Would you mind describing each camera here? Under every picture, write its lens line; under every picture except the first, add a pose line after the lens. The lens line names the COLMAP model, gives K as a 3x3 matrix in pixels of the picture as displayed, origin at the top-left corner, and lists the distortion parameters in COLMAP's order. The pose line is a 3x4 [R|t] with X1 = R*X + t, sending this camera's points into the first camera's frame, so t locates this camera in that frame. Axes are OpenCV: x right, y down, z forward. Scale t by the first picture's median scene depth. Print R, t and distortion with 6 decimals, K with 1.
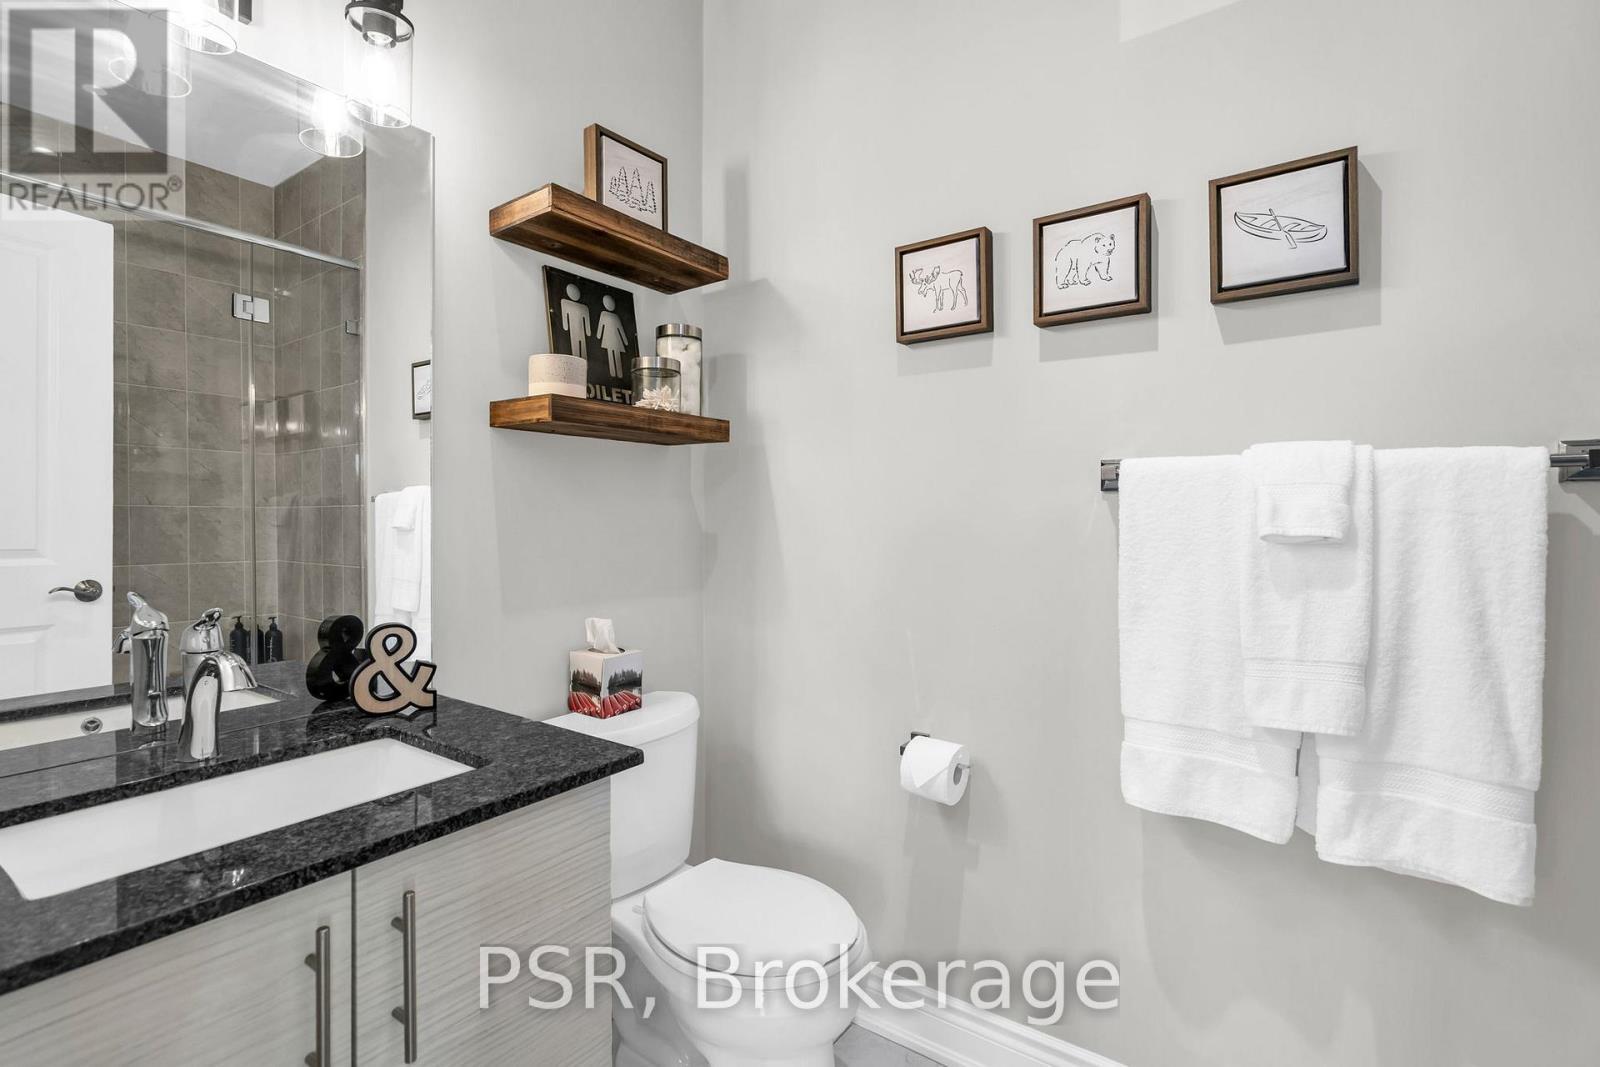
lens RADIAL K [[740.2, 0, 802.8], [0, 740.2, 521.1], [0, 0, 1]] dist [-0.000877, 0.000911]
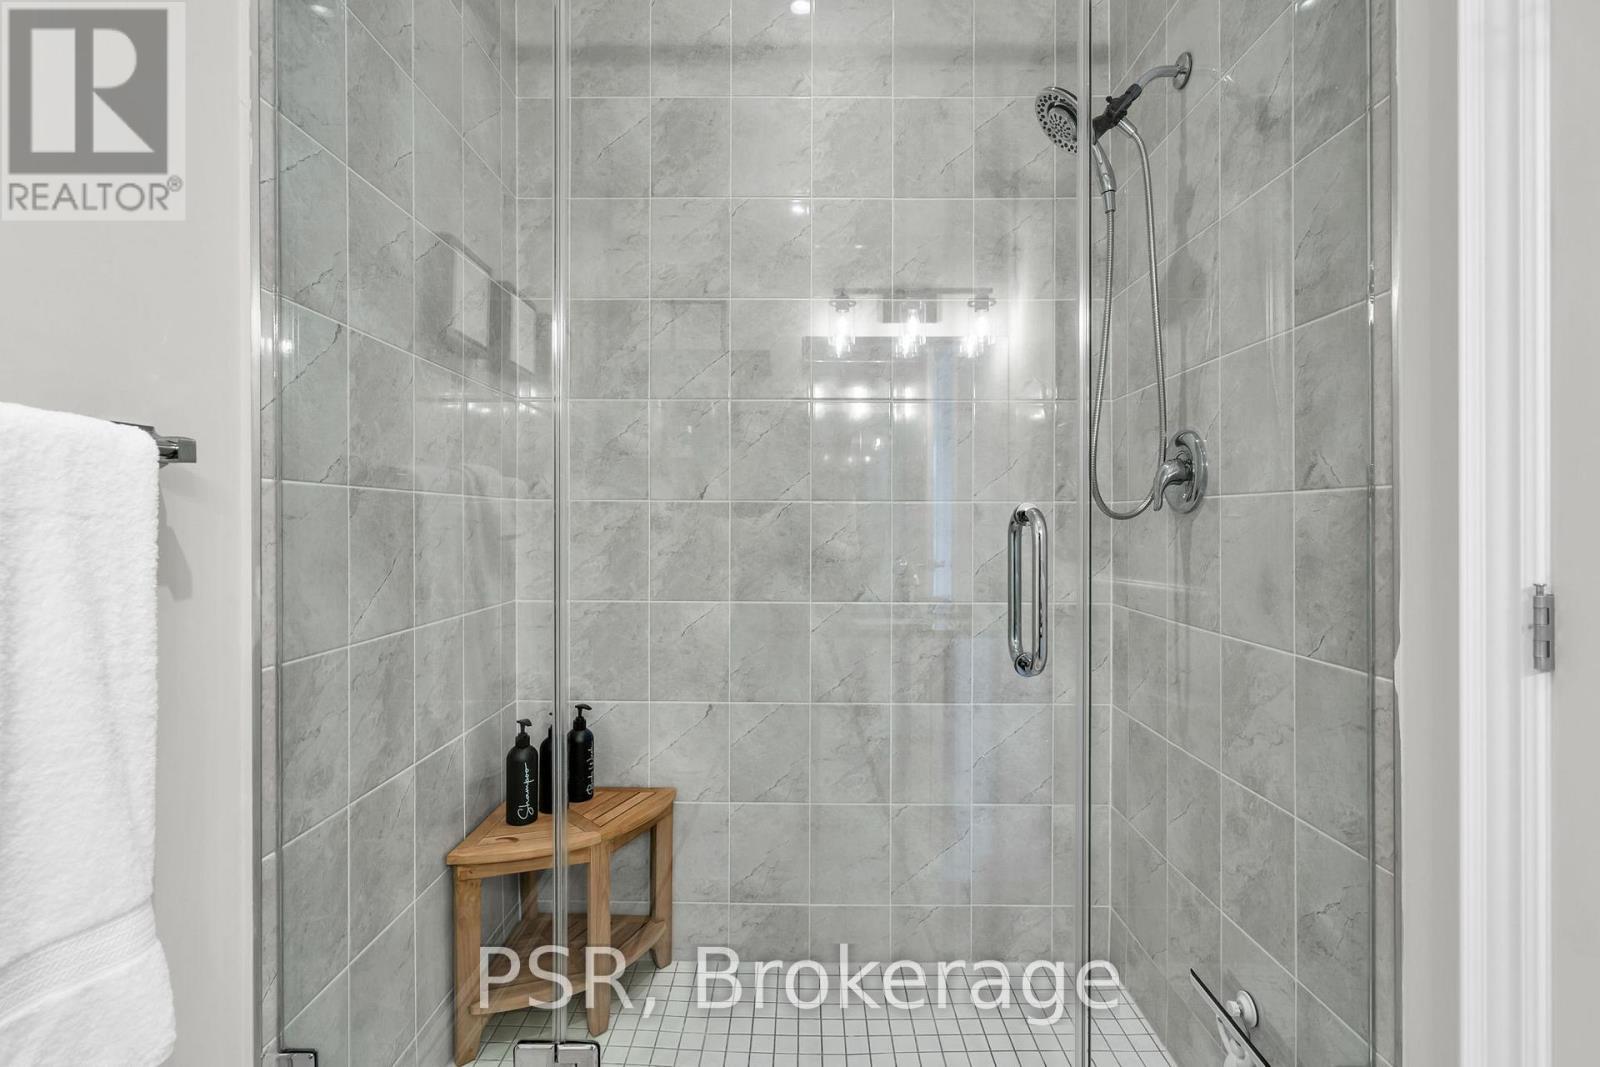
lens RADIAL K [[740.2, 0, 802.8], [0, 740.2, 521.1], [0, 0, 1]] dist [-0.000877, 0.000911]
pose [[-0.576832, -0.000635, 0.816863, 0.007637], [0.005271, 0.999976, 0.004500, -0.005472], [-0.816846, 0.006902, -0.576814, 0.851252]]
